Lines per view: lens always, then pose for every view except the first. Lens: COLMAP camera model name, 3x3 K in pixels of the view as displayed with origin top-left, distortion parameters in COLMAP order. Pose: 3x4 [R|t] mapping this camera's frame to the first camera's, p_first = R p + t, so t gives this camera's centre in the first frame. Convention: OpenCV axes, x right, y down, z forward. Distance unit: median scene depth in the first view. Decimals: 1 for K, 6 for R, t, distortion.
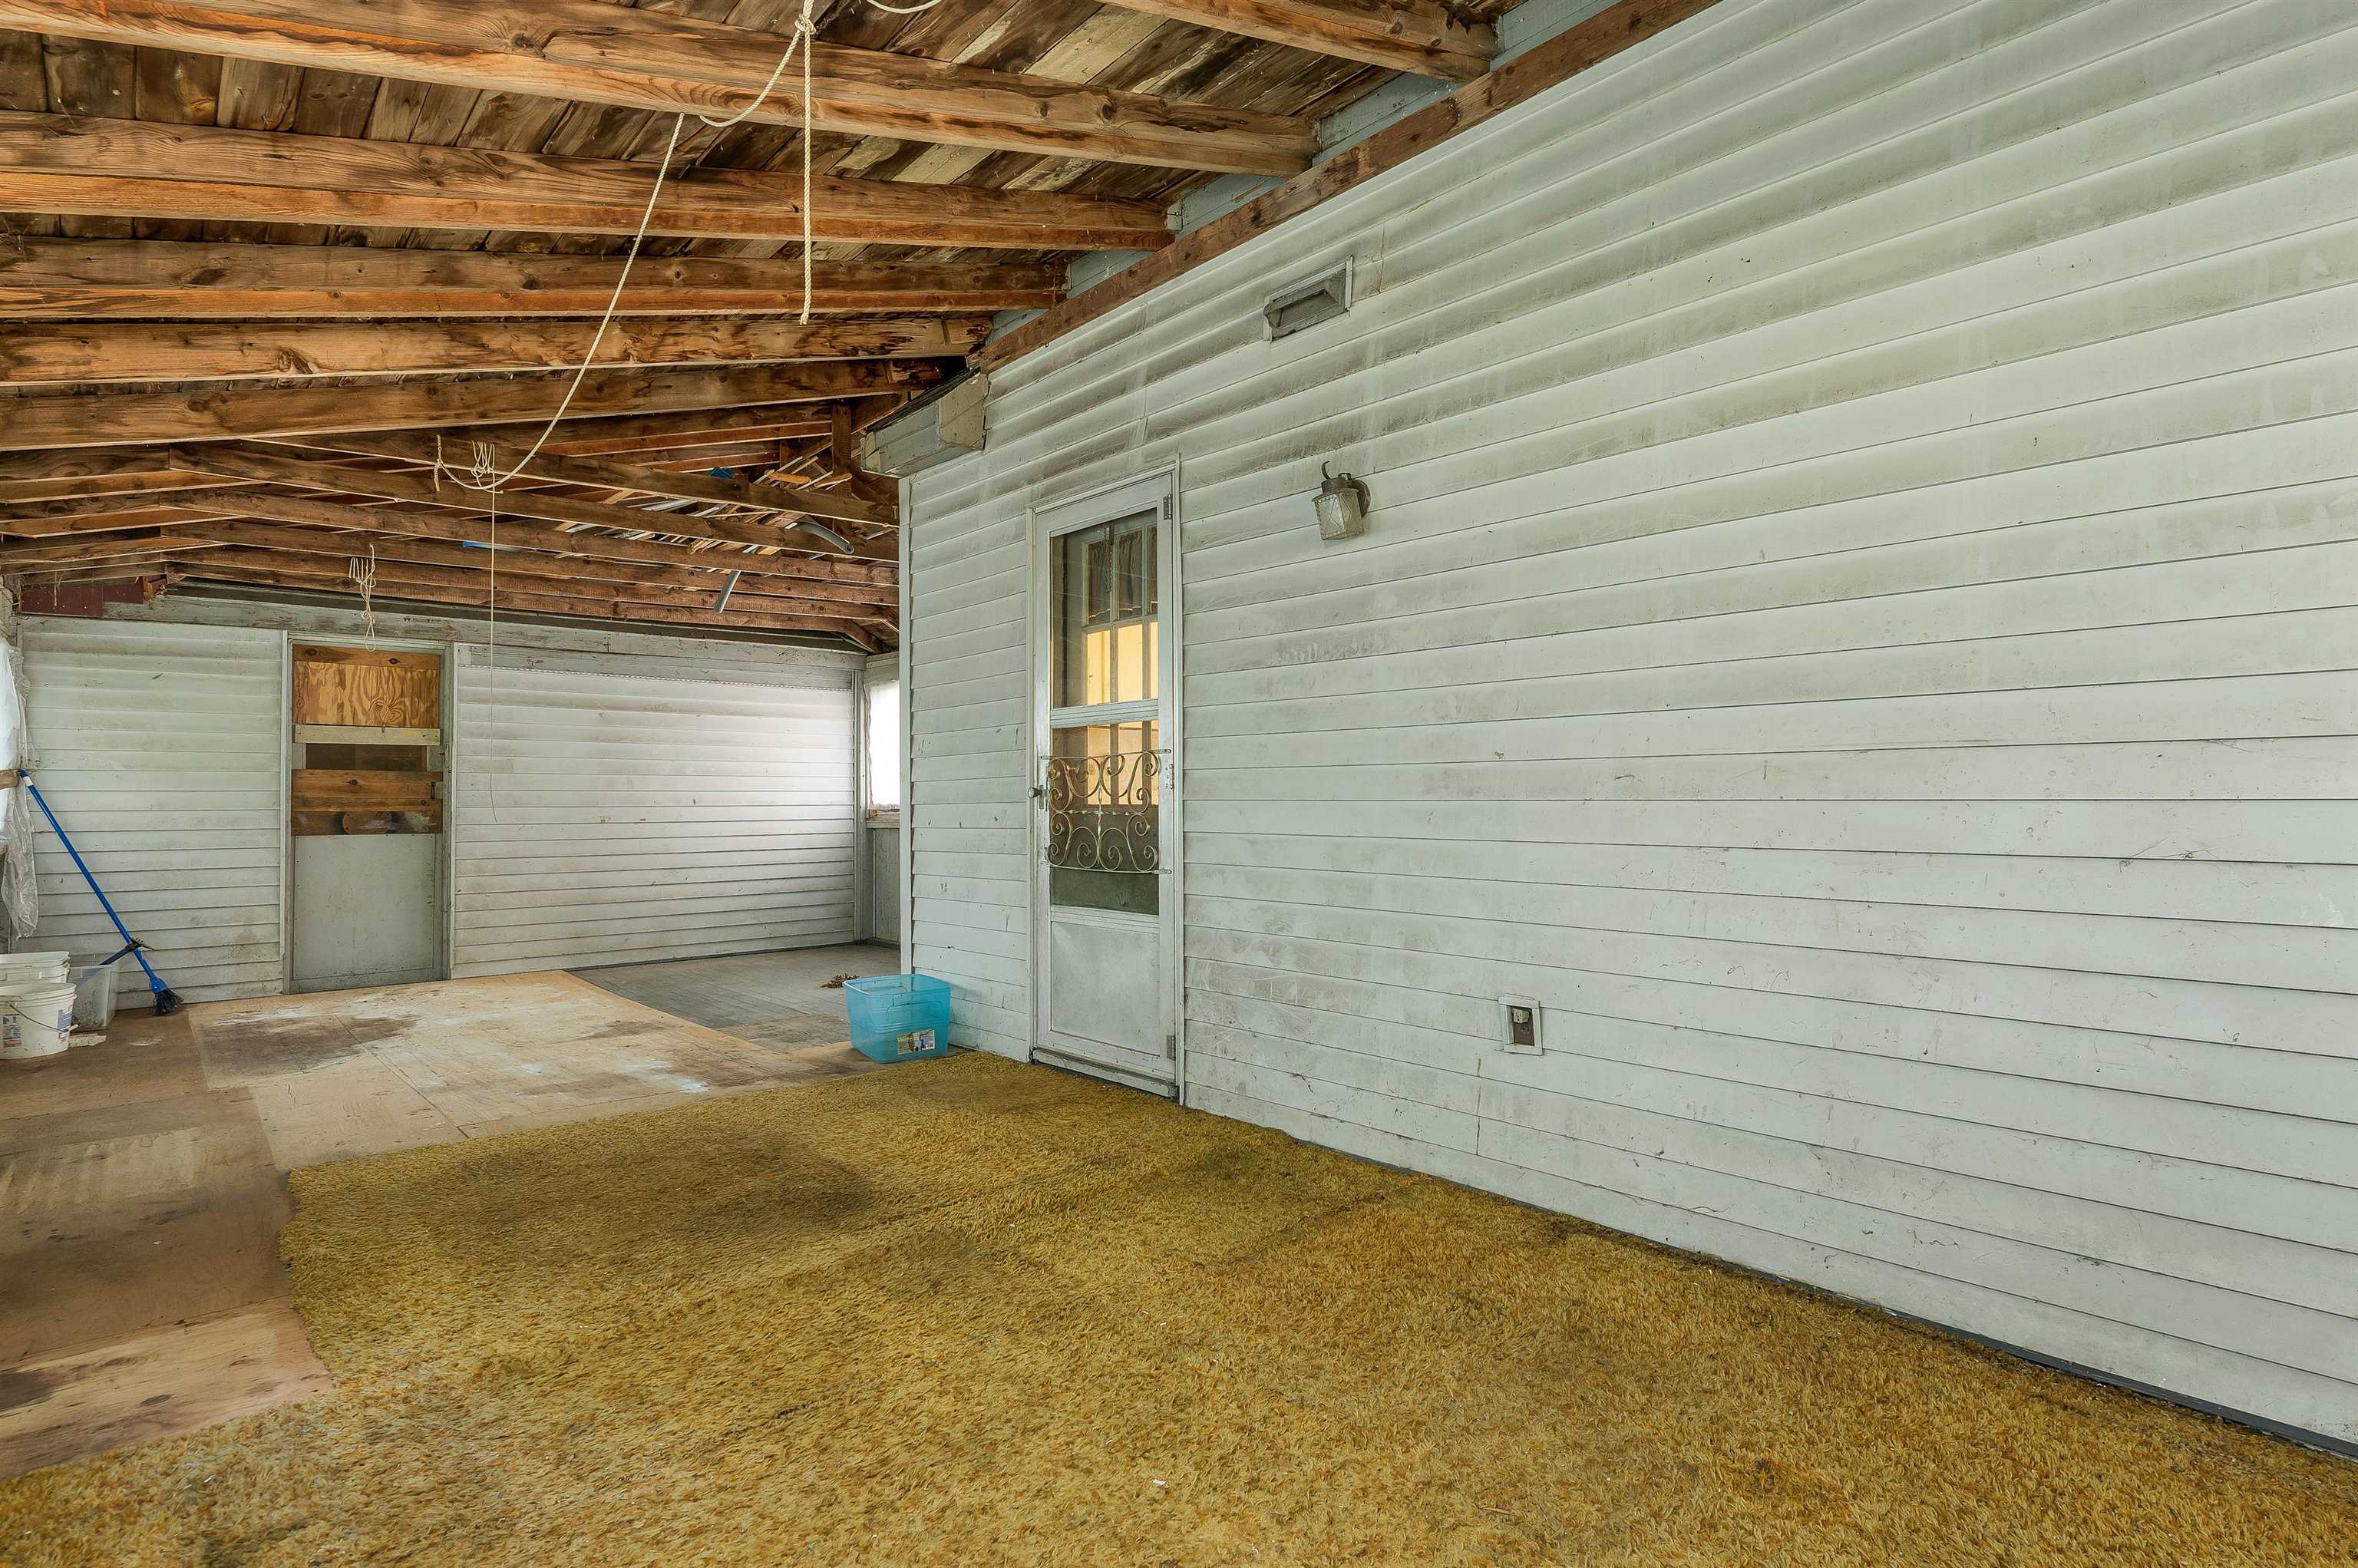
lens RADIAL K [[1169.2, 0, 1183.5], [0, 1169.2, 778.1], [0, 0, 1]] dist [0.005757, 0.000153]
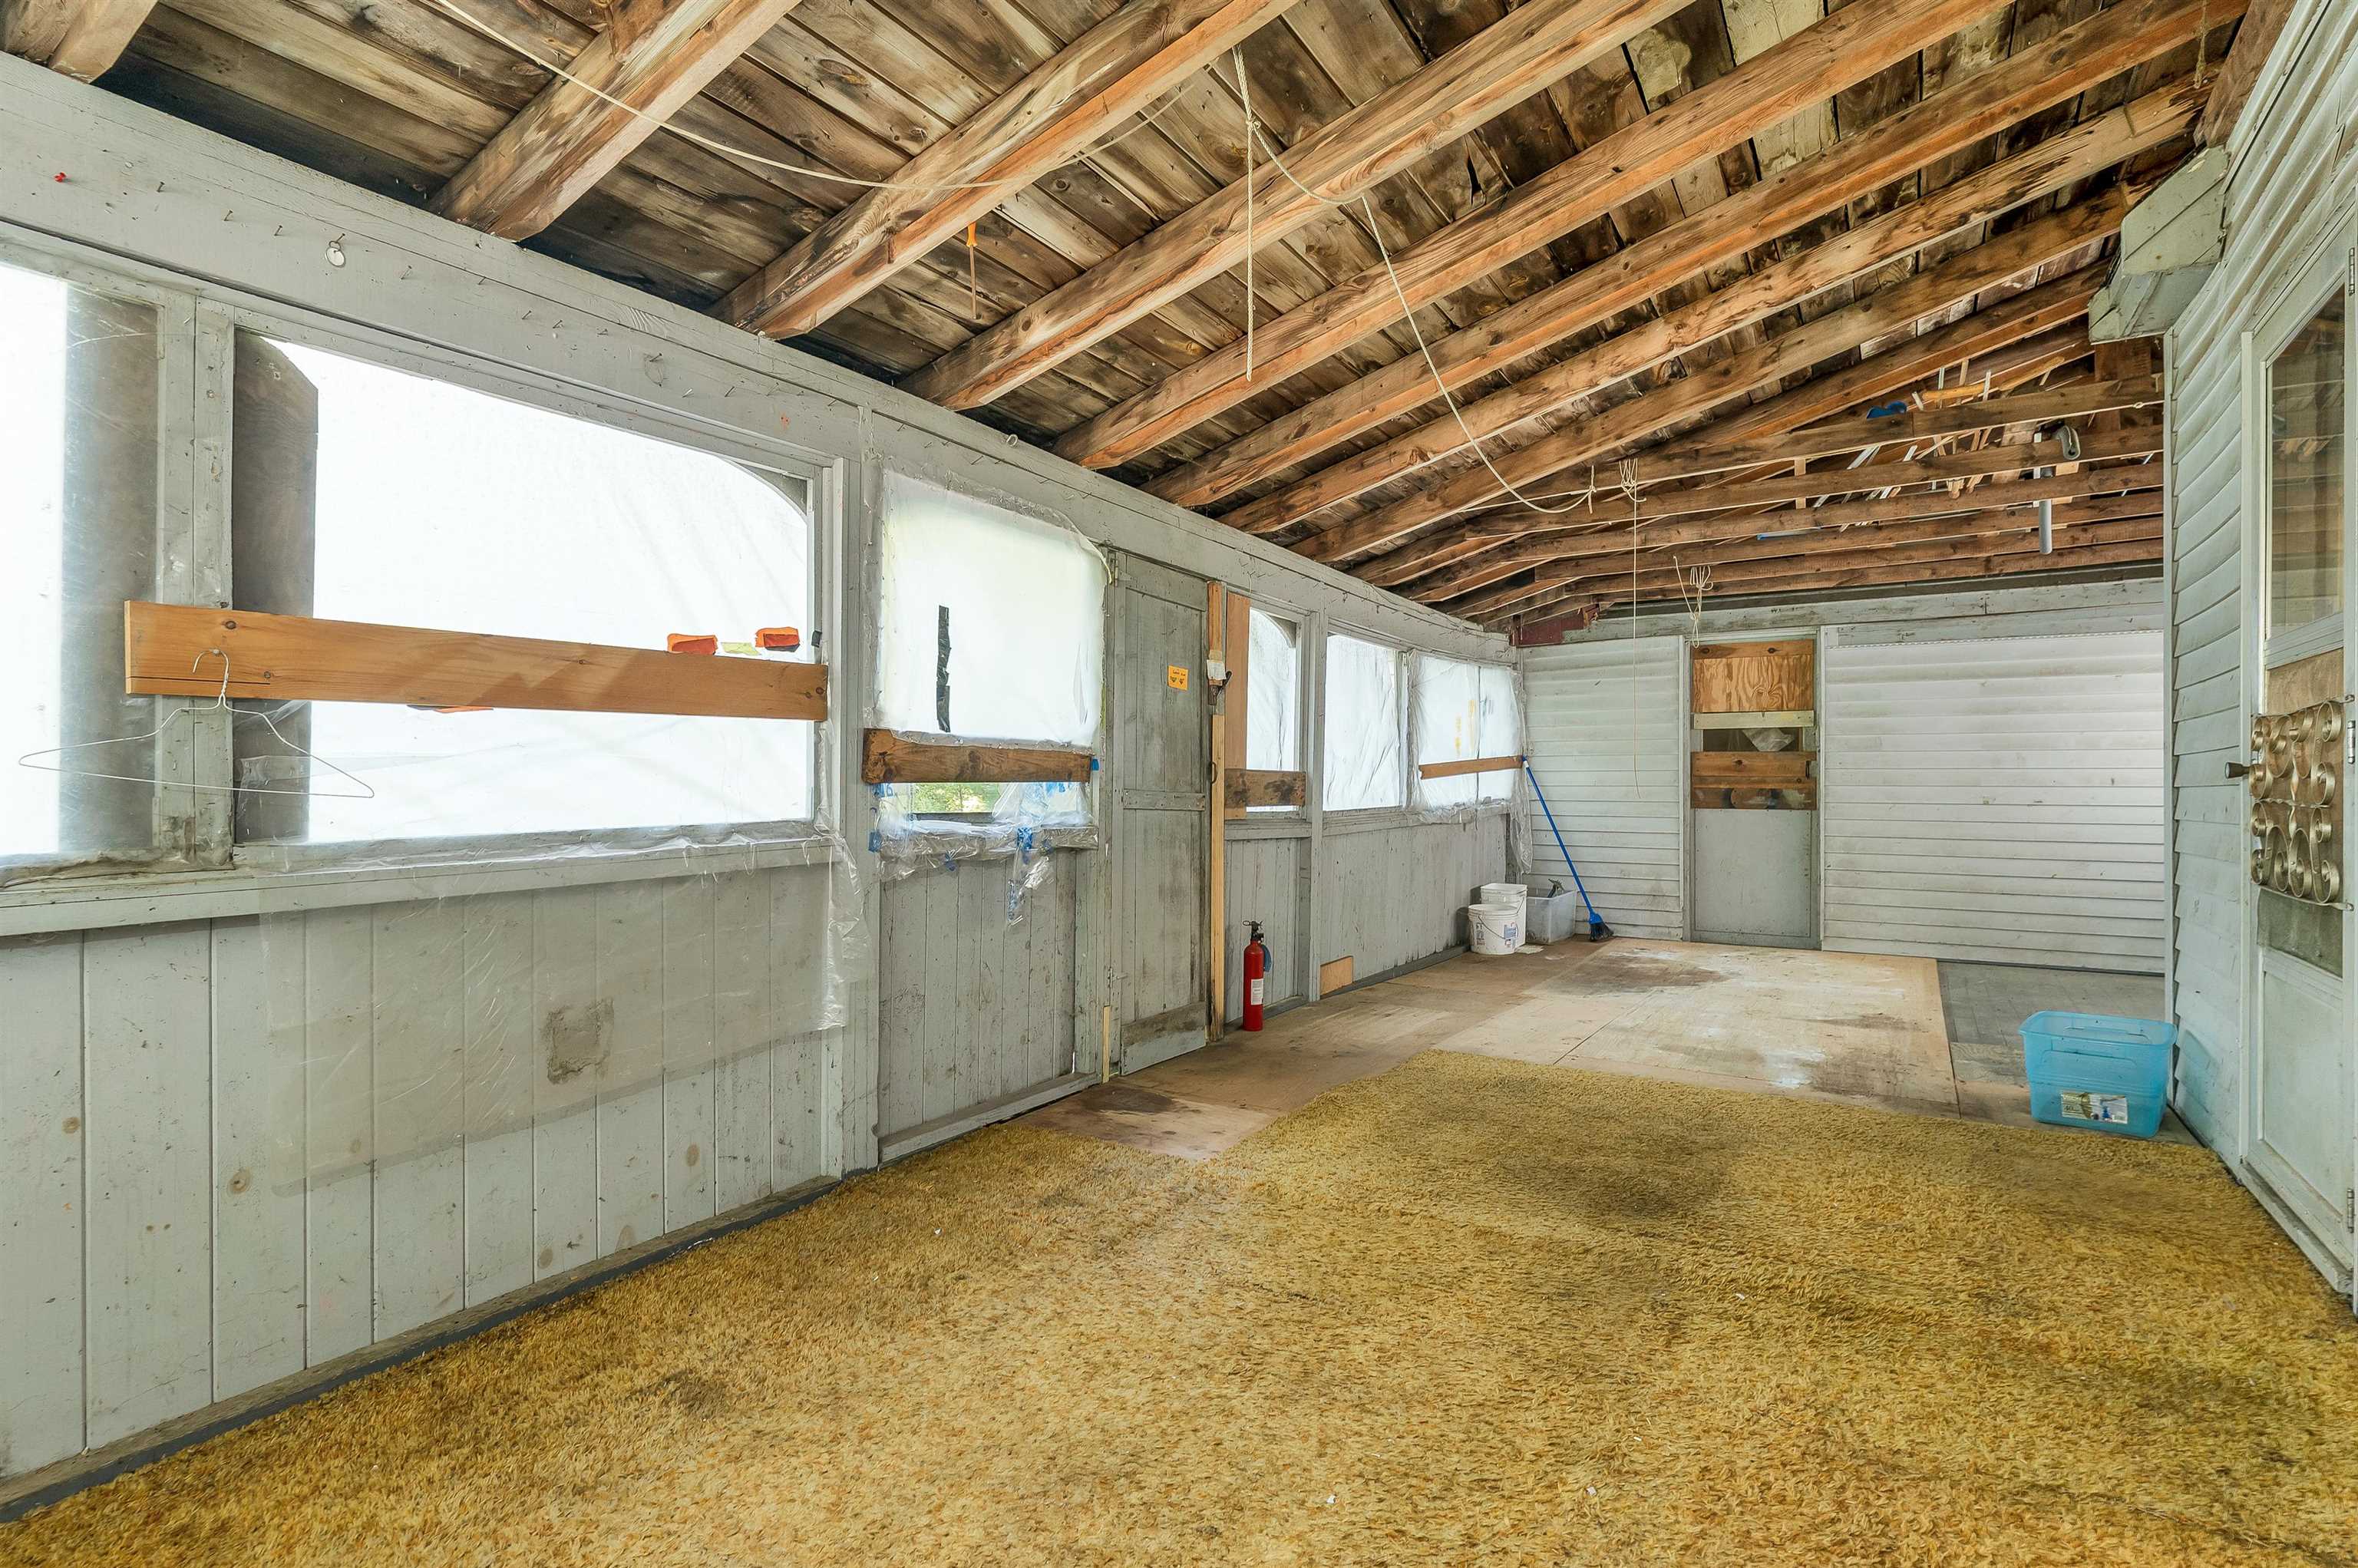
lens RADIAL K [[1181.2, 0, 1179.0], [0, 1181.2, 784.0], [0, 0, 1]] dist [0.001460, 0.000428]
pose [[0.274258, 0.007391, -0.961628, 0.331261], [0.015939, 0.999798, 0.012230, 0.002710], [0.961524, -0.018681, 0.274085, 0.241535]]
